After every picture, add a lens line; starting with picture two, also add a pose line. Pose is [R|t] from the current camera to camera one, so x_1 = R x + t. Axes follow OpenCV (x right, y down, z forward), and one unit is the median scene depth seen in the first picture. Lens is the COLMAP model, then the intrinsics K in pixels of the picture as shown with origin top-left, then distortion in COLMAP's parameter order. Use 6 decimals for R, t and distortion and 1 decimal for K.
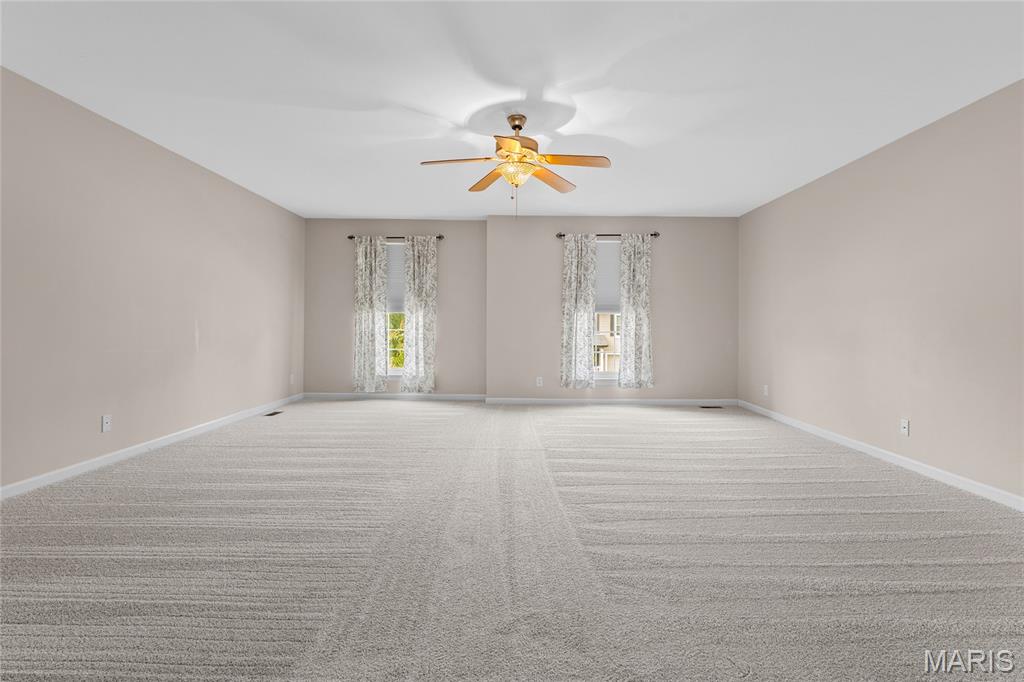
lens RADIAL K [[481.6, 0, 511.9], [0, 481.6, 322.1], [0, 0, 1]] dist [-0.000629, -0.000035]
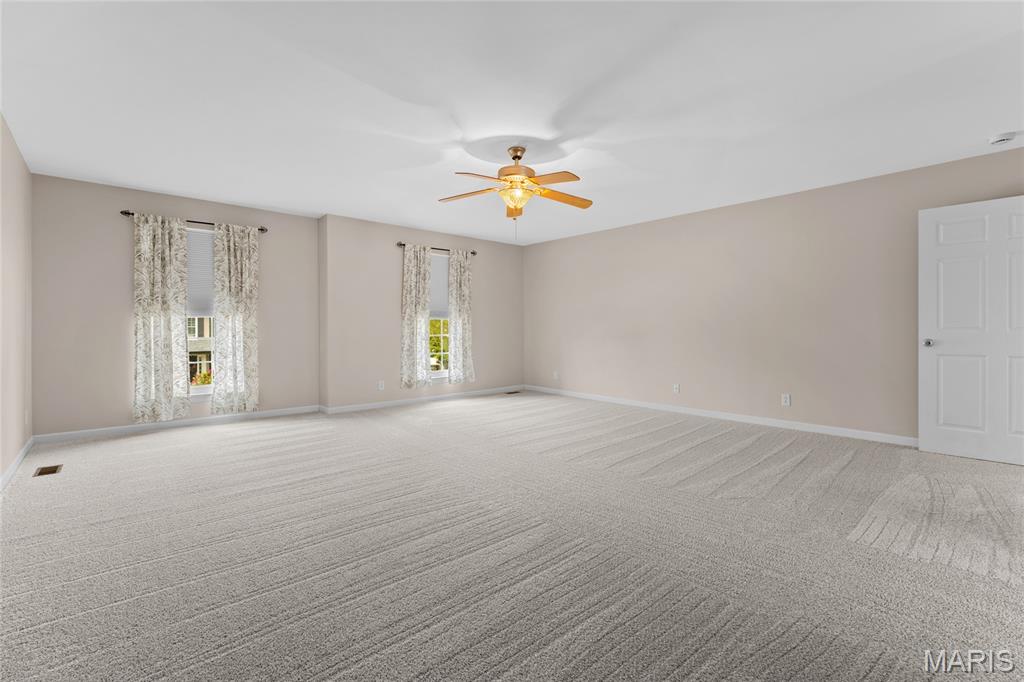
lens RADIAL K [[447.3, 0, 512.0], [0, 447.3, 327.0], [0, 0, 1]] dist [0.000866, 0.000083]
pose [[0.750149, -0.006228, 0.661239, -0.349919], [0.005694, 0.999979, 0.002959, -0.001413], [-0.661244, 0.001546, 0.750170, 0.102068]]
